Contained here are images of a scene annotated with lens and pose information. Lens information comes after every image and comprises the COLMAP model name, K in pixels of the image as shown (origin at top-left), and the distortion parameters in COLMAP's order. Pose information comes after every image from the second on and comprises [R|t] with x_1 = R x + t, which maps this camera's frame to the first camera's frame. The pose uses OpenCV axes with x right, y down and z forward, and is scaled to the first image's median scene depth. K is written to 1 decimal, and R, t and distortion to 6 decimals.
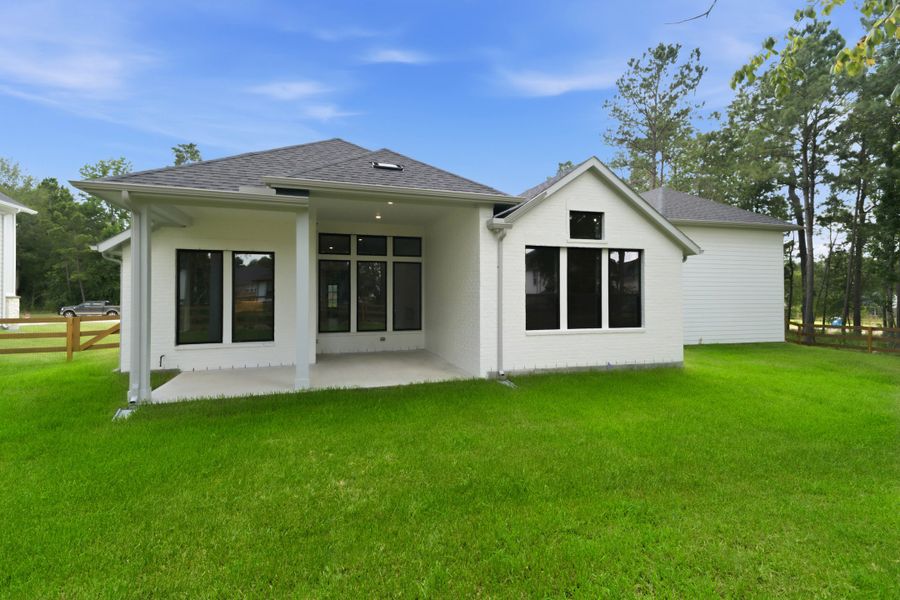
lens RADIAL K [[406.1, 0, 450.5], [0, 406.1, 277.4], [0, 0, 1]] dist [0.035095, 0.000115]
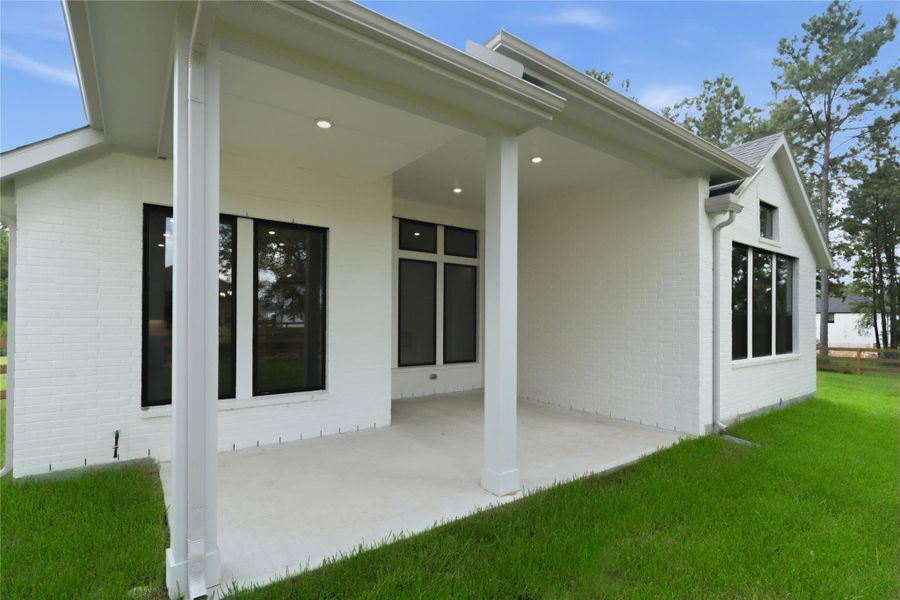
lens RADIAL K [[424.6, 0, 447.8], [0, 424.6, 304.4], [0, 0, 1]] dist [0.002218, 0.000439]
pose [[0.946048, 0.020991, 0.323347, -0.471826], [-0.023365, 0.999721, 0.003462, 0.036883], [-0.323184, -0.010831, 0.946274, 0.417633]]
